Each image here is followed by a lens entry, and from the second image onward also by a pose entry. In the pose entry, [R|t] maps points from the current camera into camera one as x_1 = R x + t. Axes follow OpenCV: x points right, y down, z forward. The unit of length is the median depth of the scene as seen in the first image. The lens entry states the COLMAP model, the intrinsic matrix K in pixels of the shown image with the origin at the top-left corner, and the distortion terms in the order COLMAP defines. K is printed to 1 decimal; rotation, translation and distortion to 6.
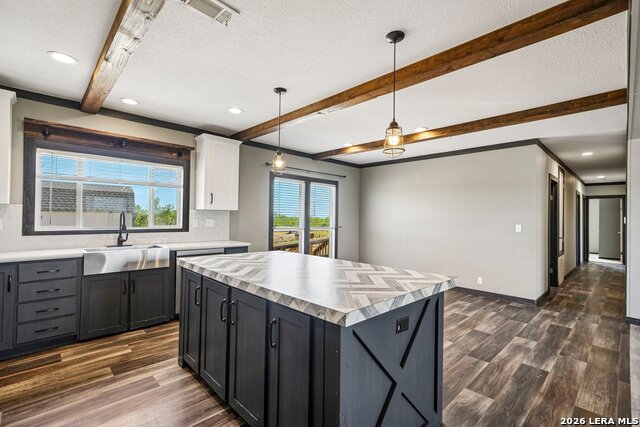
lens RADIAL K [[295.7, 0, 323.2], [0, 295.7, 216.3], [0, 0, 1]] dist [0.012612, 0.000740]
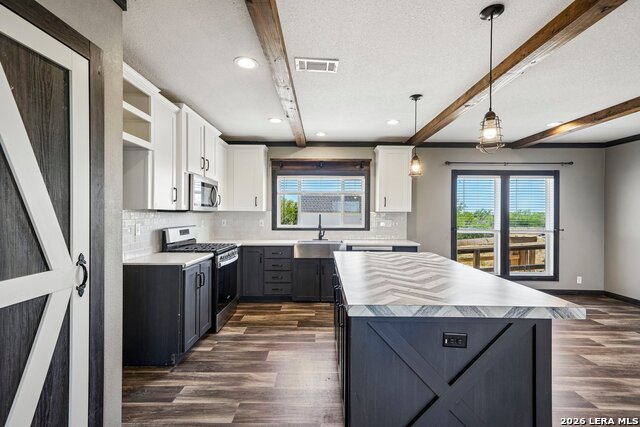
lens RADIAL K [[295.7, 0, 316.7], [0, 295.7, 216.7], [0, 0, 1]] dist [0.012612, 0.000740]
pose [[0.711770, -0.002944, -0.702407, 0.232054], [0.007520, 0.999966, 0.003429, -0.010217], [0.702373, -0.007722, 0.711767, 0.014918]]
